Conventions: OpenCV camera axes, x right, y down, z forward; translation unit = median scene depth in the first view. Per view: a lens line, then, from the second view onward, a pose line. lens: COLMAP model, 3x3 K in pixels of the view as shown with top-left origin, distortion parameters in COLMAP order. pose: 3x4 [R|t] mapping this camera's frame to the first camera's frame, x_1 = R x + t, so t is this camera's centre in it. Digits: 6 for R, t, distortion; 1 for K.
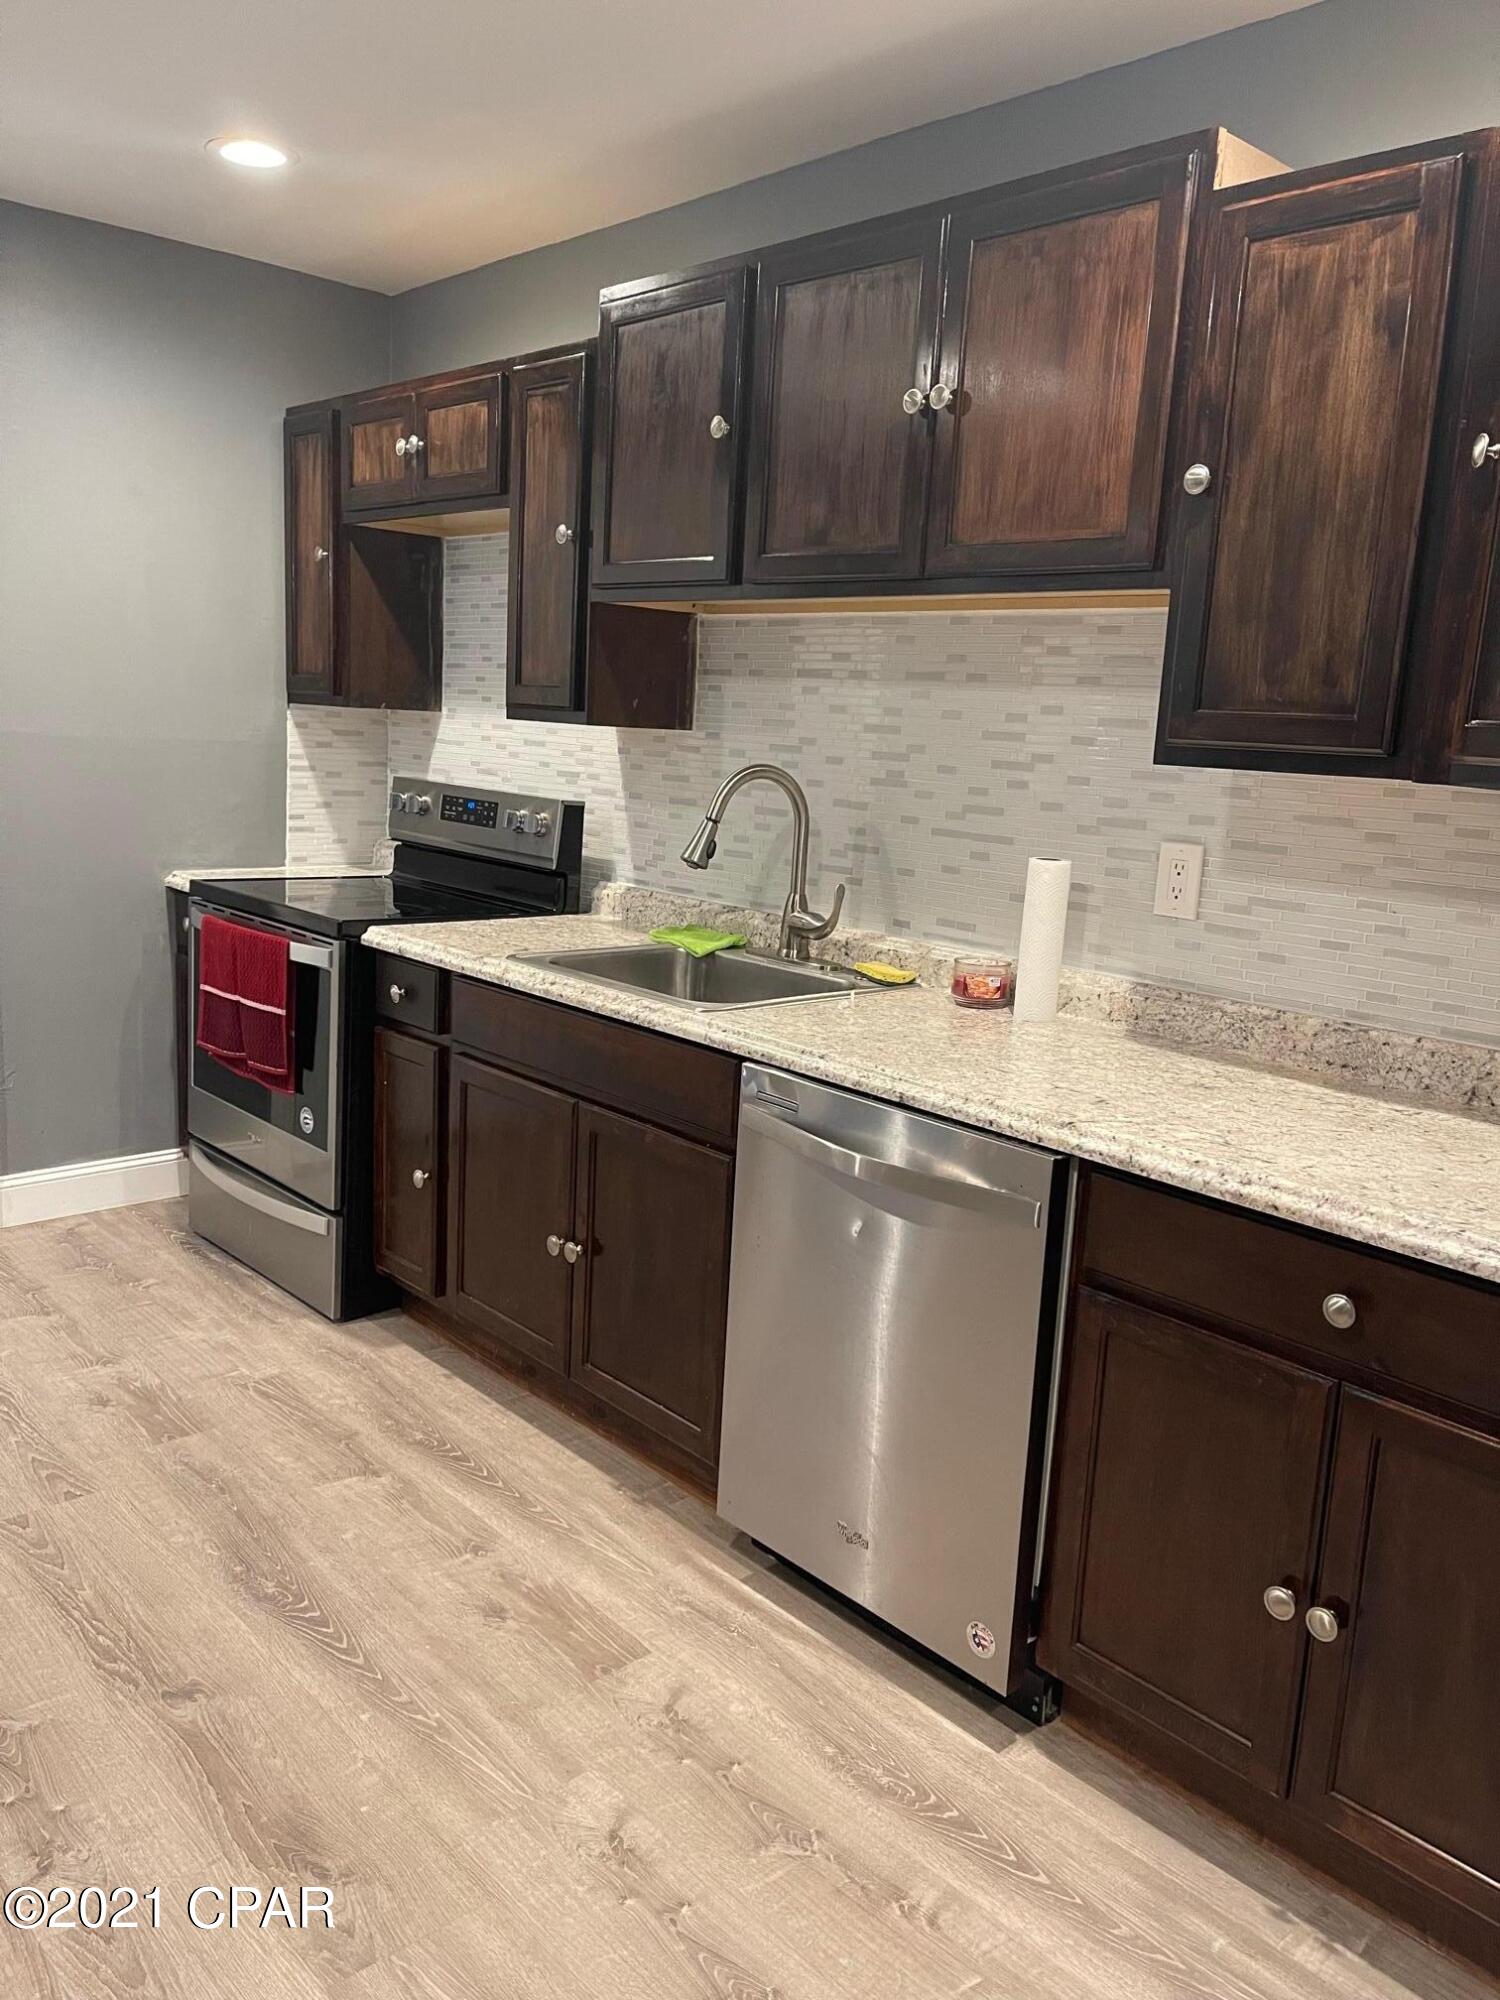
lens RADIAL K [[1520.8, 0, 749.4], [0, 1520.8, 1003.2], [0, 0, 1]] dist [0.072710, -0.098520]
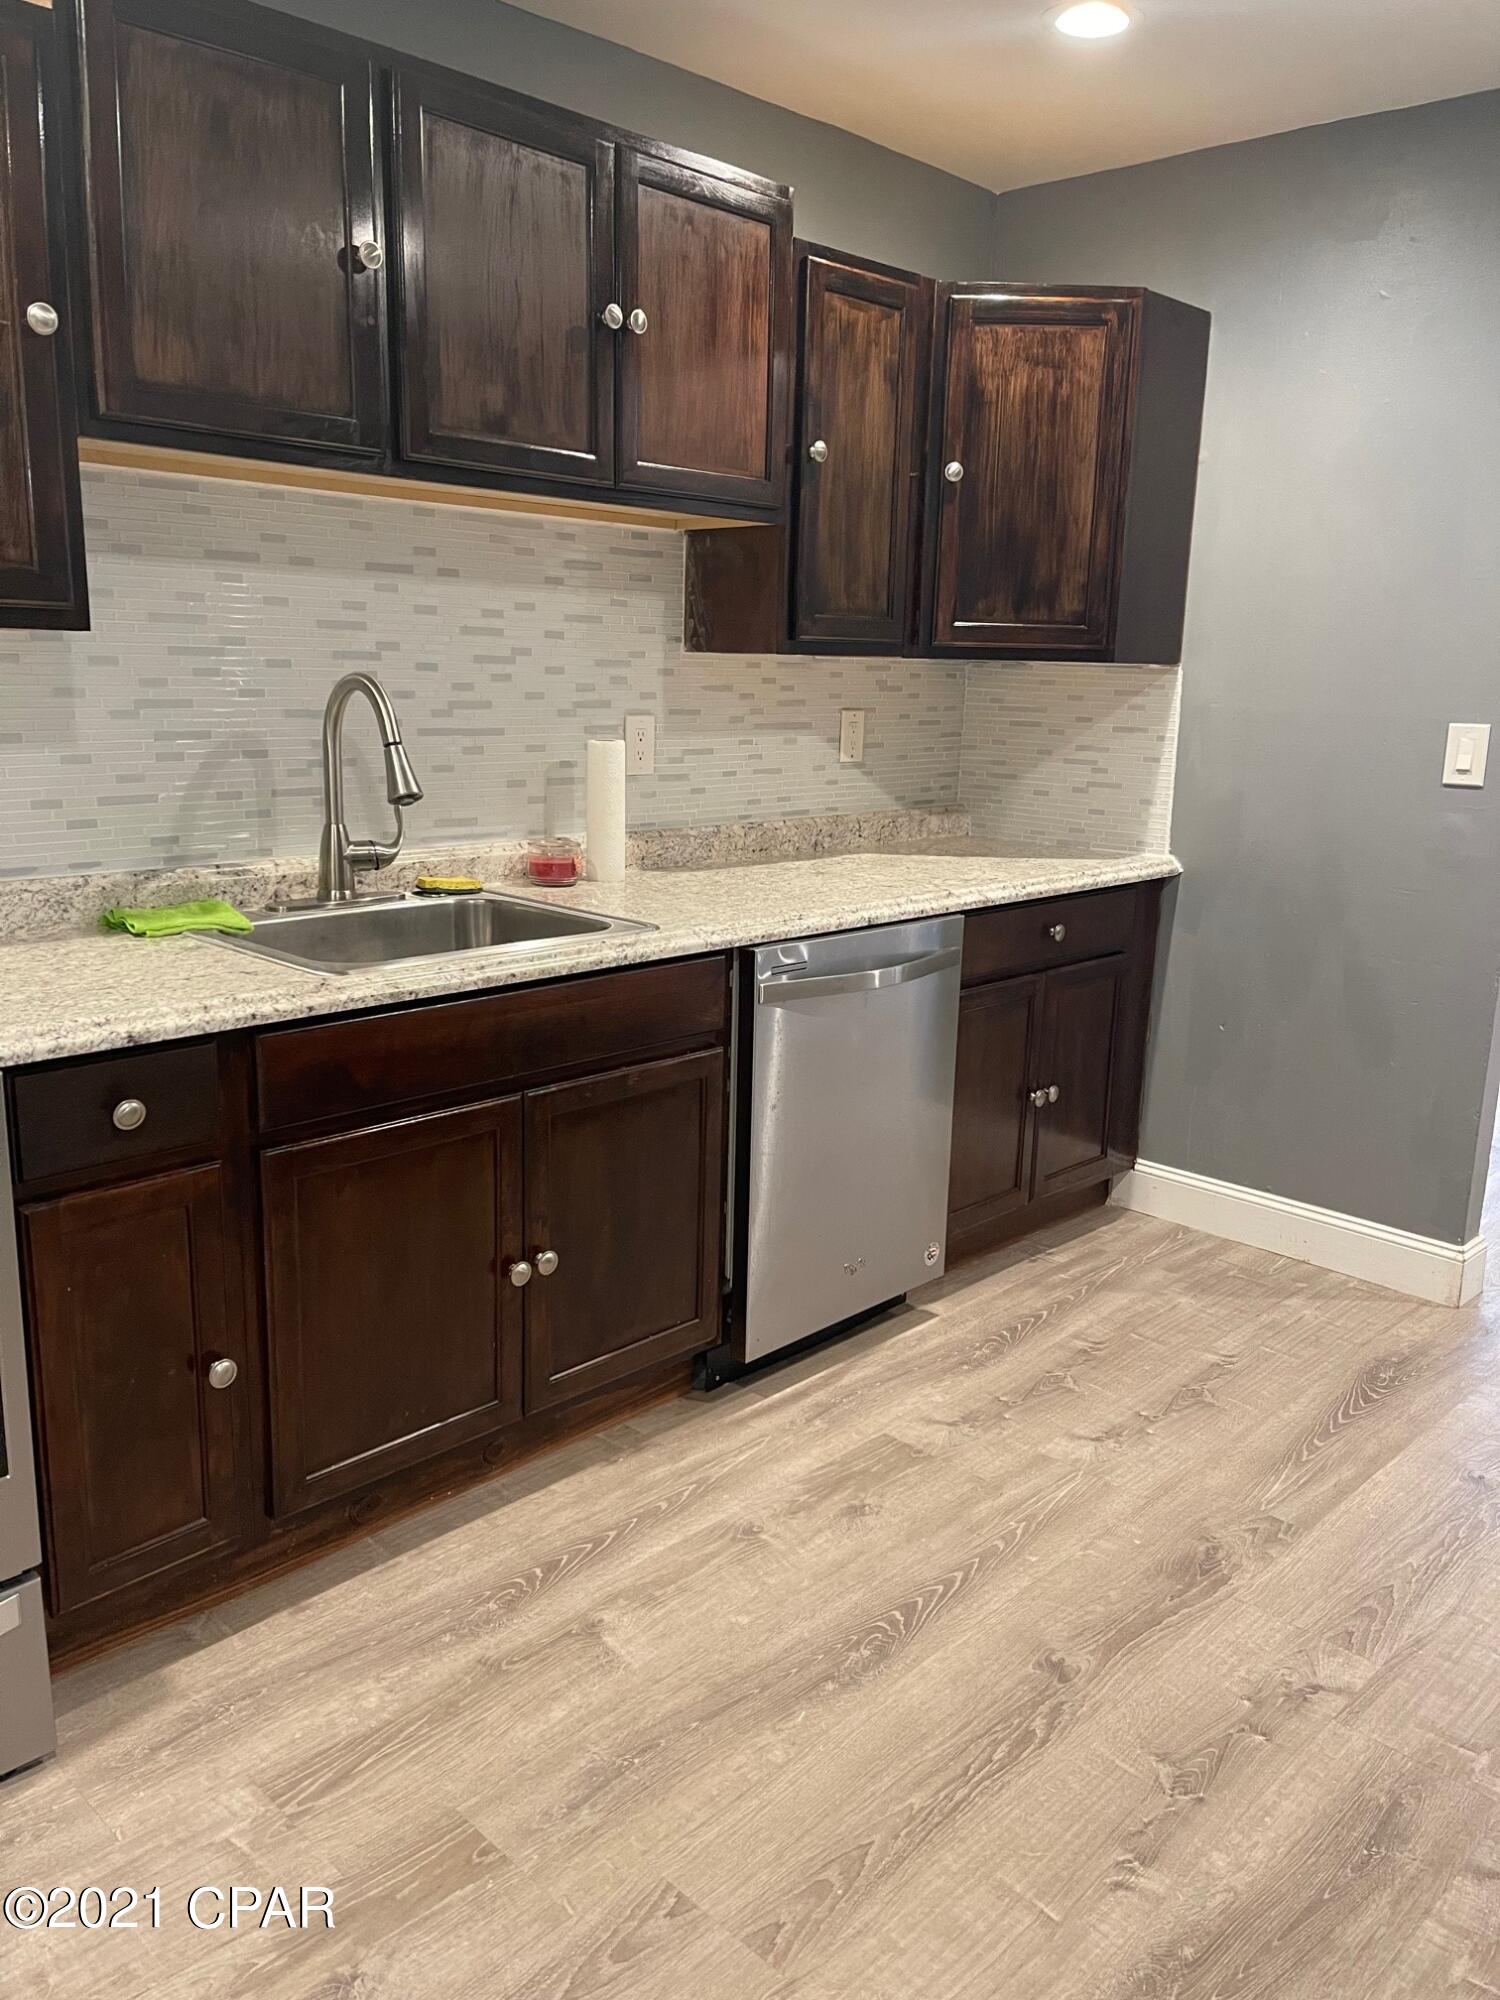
lens RADIAL K [[1546.2, 0, 738.8], [0, 1546.2, 999.7], [0, 0, 1]] dist [0.062803, -0.084449]
pose [[-0.066304, -0.267923, 0.961156, -1.045886], [0.157234, 0.948435, 0.275224, -0.226719], [-0.985333, 0.169375, -0.020758, 1.007979]]
